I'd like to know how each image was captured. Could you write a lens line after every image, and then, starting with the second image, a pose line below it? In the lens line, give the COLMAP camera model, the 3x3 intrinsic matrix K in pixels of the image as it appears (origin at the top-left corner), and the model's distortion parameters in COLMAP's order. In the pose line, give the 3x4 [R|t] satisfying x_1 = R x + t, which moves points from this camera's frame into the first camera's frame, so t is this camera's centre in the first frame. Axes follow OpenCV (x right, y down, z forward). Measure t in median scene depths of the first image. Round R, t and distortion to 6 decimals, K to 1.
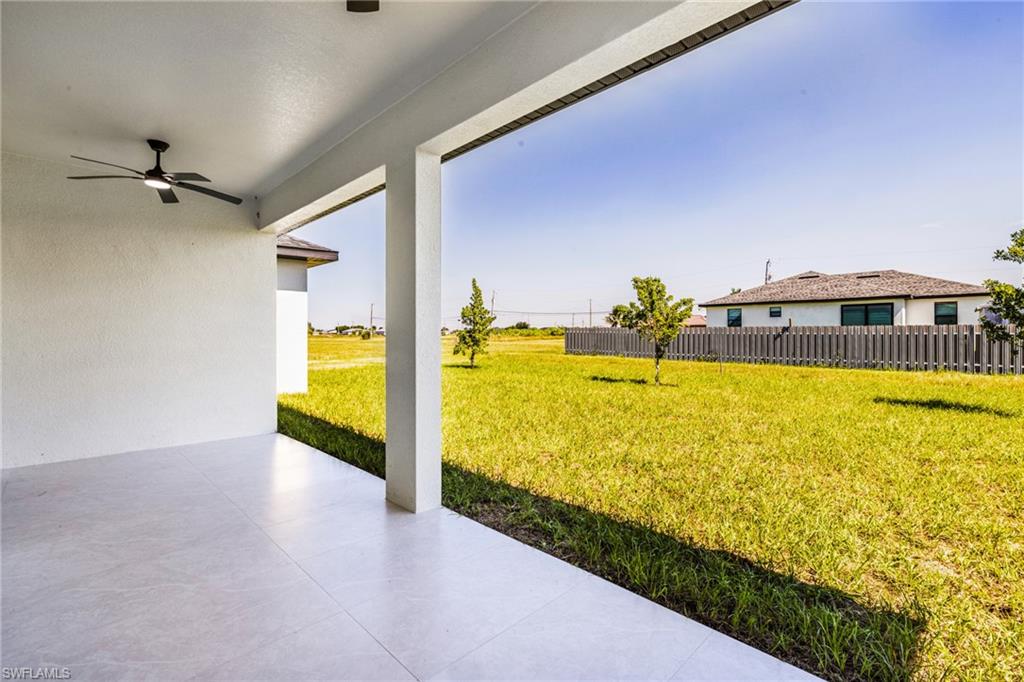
lens RADIAL K [[463.1, 0, 525.4], [0, 463.1, 334.6], [0, 0, 1]] dist [0.024535, 0.000343]
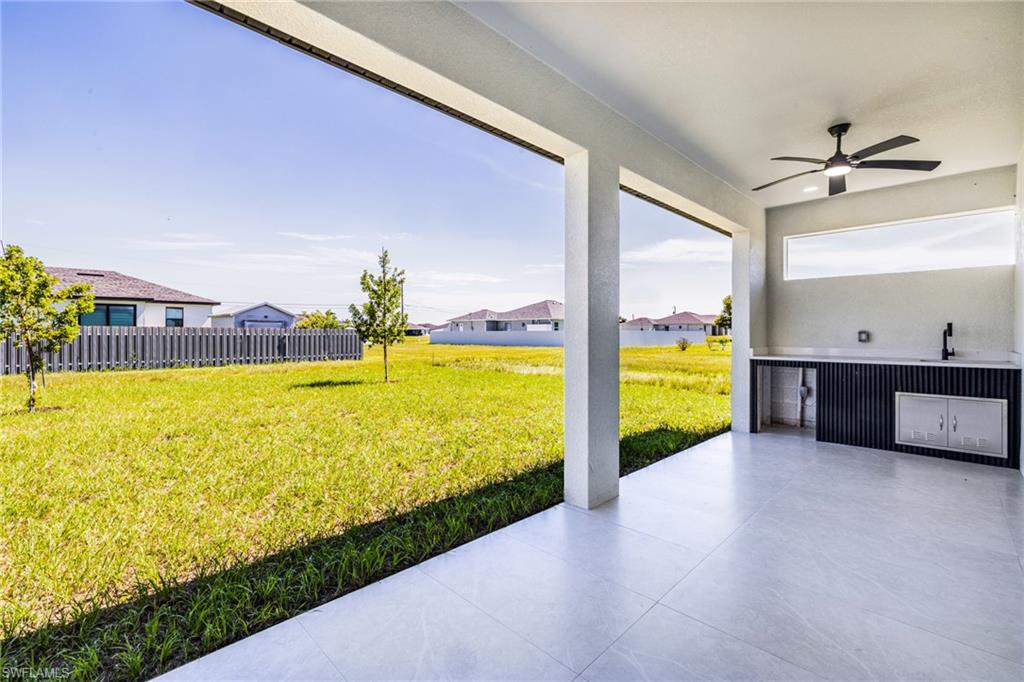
lens RADIAL K [[432.0, 0, 511.4], [0, 432.0, 334.1], [0, 0, 1]] dist [0.003830, 0.000426]
pose [[0.005160, 0.002252, 0.999984, -0.221621], [0.001232, 0.999997, -0.002259, 0.000338], [-0.999986, 0.001244, 0.005157, 0.220639]]
